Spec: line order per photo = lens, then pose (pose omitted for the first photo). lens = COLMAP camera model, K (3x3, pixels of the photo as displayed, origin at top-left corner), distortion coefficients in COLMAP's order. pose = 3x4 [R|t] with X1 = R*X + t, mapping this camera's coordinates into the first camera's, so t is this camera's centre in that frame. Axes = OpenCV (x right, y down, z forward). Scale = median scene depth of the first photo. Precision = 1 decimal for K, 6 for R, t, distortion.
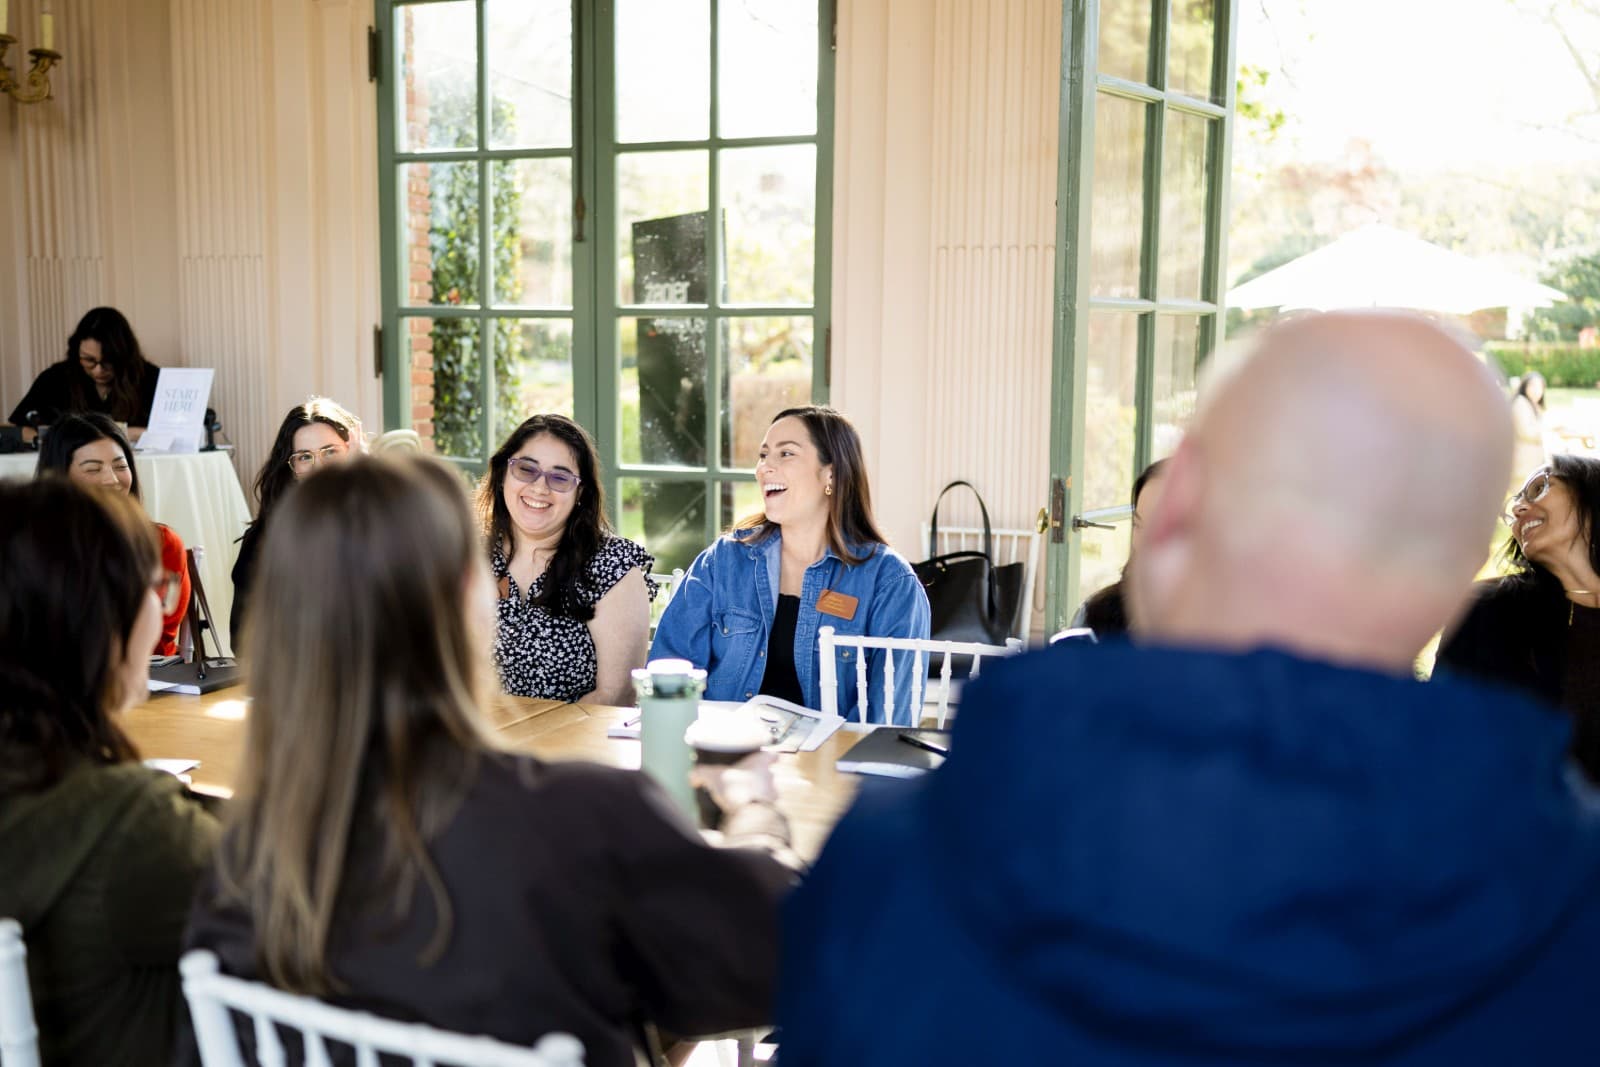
lens RADIAL K [[1535.8, 0, 798.5], [0, 1535.8, 549.5], [0, 0, 1]] dist [0.002136, -0.010253]
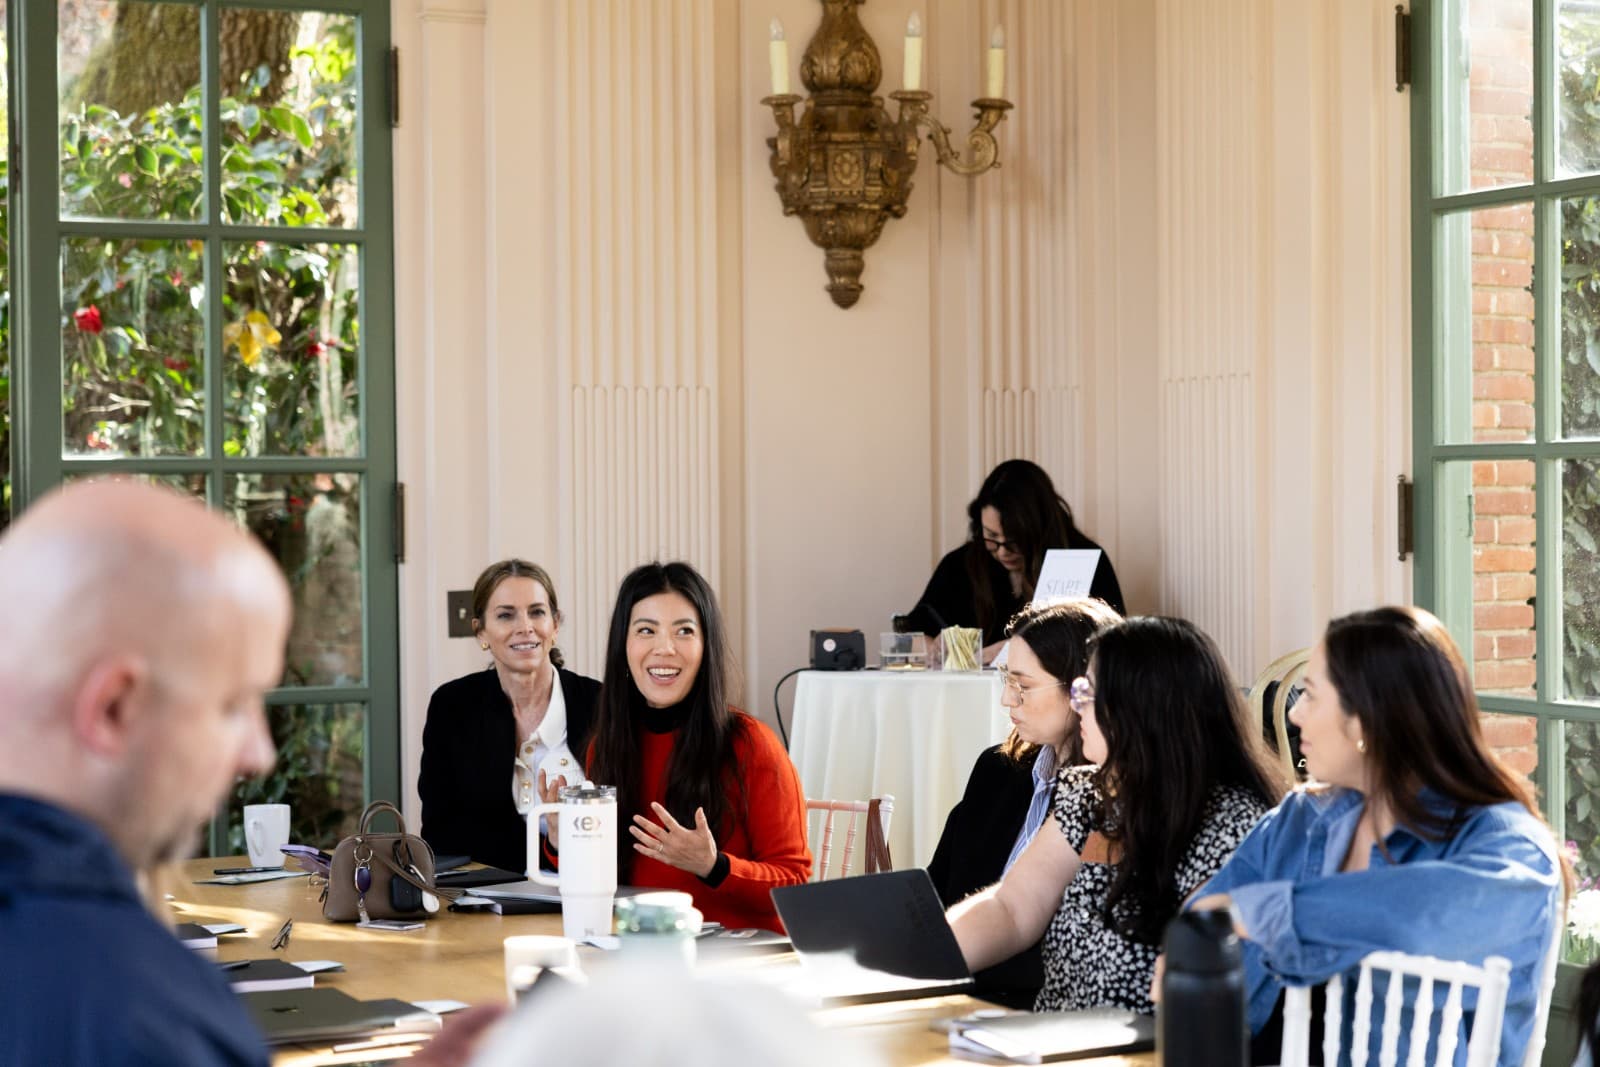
lens RADIAL K [[3233.4, 0, 800.0], [0, 3233.4, 533.5], [0, 0, 1]] dist [0.027190, 0.192894]
pose [[0.737580, -0.017186, -0.675042, 0.432117], [-0.063899, 0.993414, -0.095110, 0.016110], [0.672230, 0.113286, 0.731624, -0.111050]]
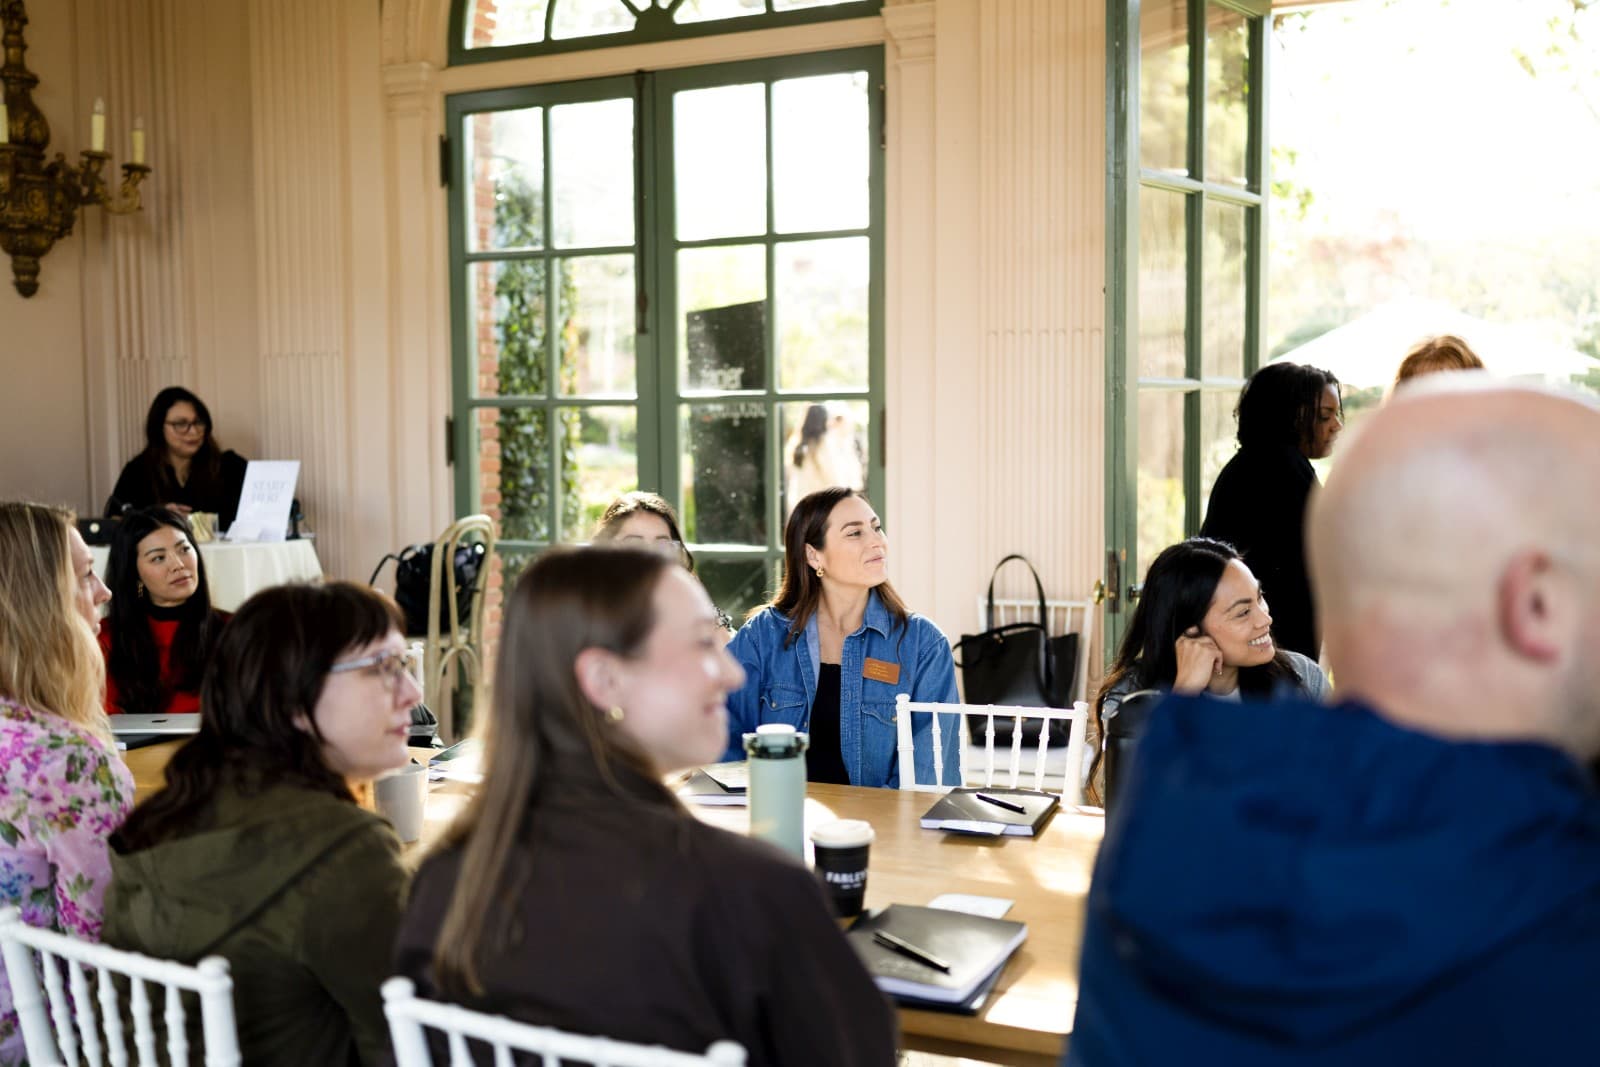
lens RADIAL K [[1535.8, 0, 798.5], [0, 1535.8, 549.5], [0, 0, 1]] dist [0.002136, -0.010253]
pose [[0.999573, -0.017693, -0.023253, -0.014018], [0.016483, 0.998552, -0.051215, 0.001929], [0.024126, 0.050810, 0.998417, -0.033658]]
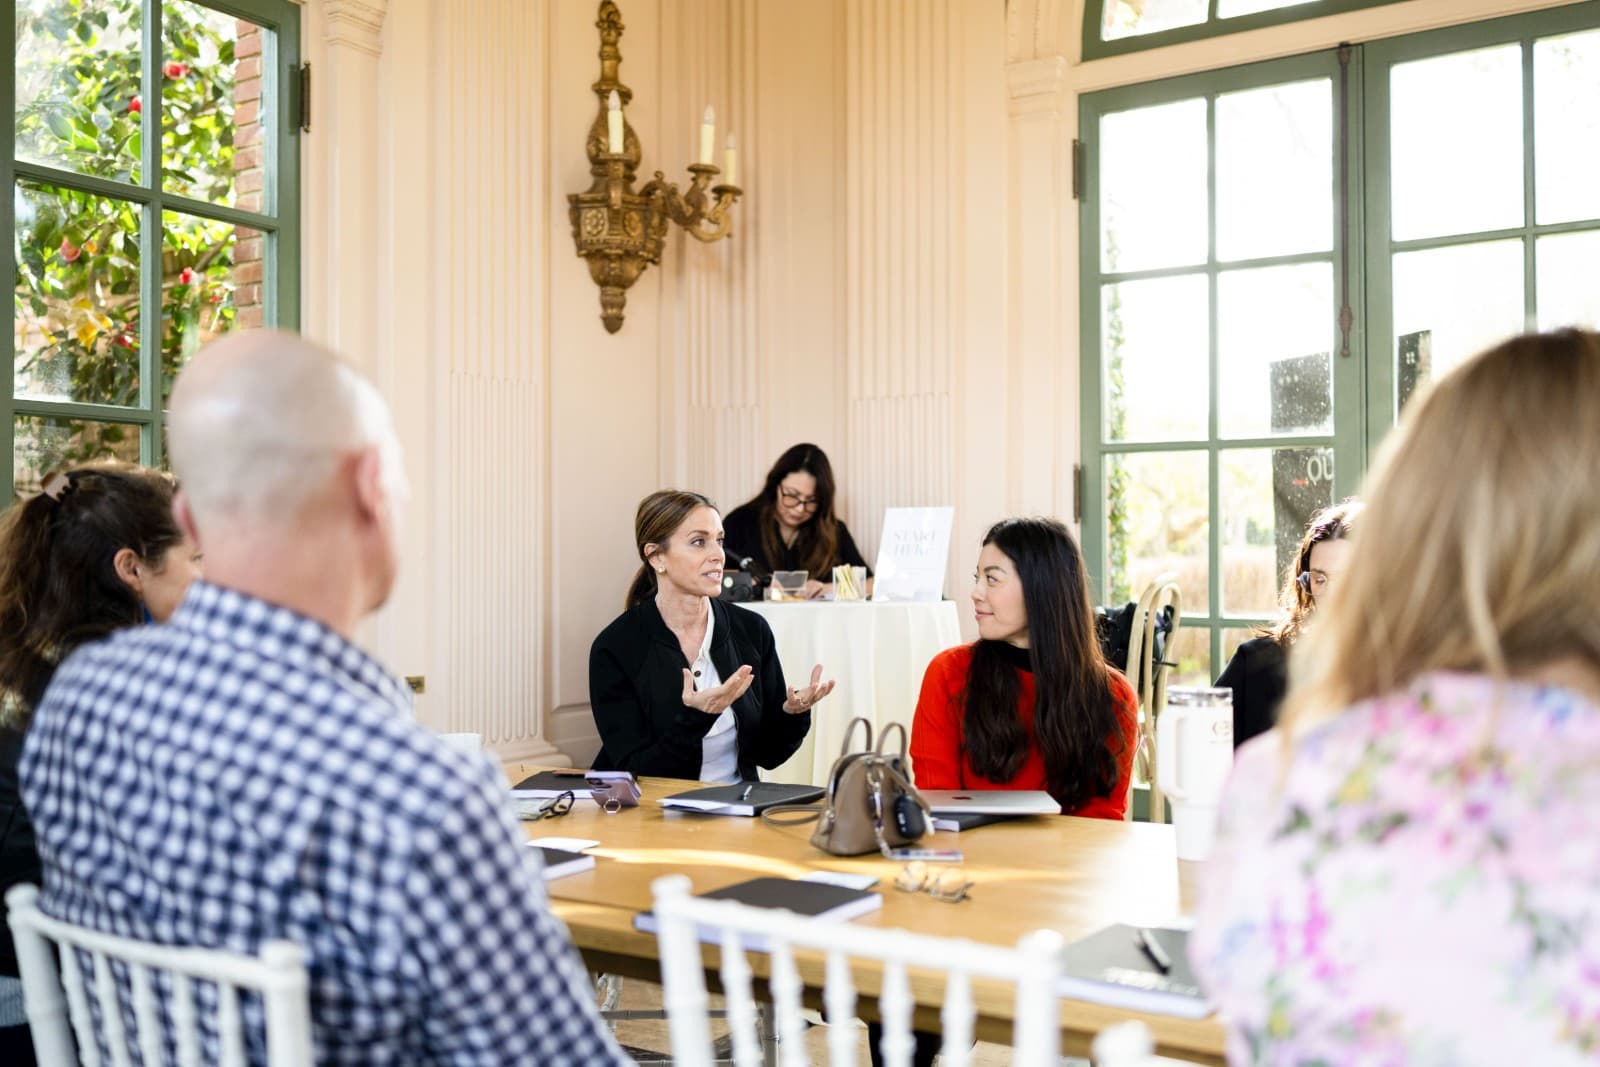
lens RADIAL K [[1535.8, 0, 798.5], [0, 1535.8, 549.5], [0, 0, 1]] dist [0.002136, -0.010253]
pose [[0.982611, -0.019663, -0.184630, -0.276737], [-0.005180, 0.991086, -0.133122, 0.022489], [0.185602, 0.131764, 0.973751, 0.114977]]
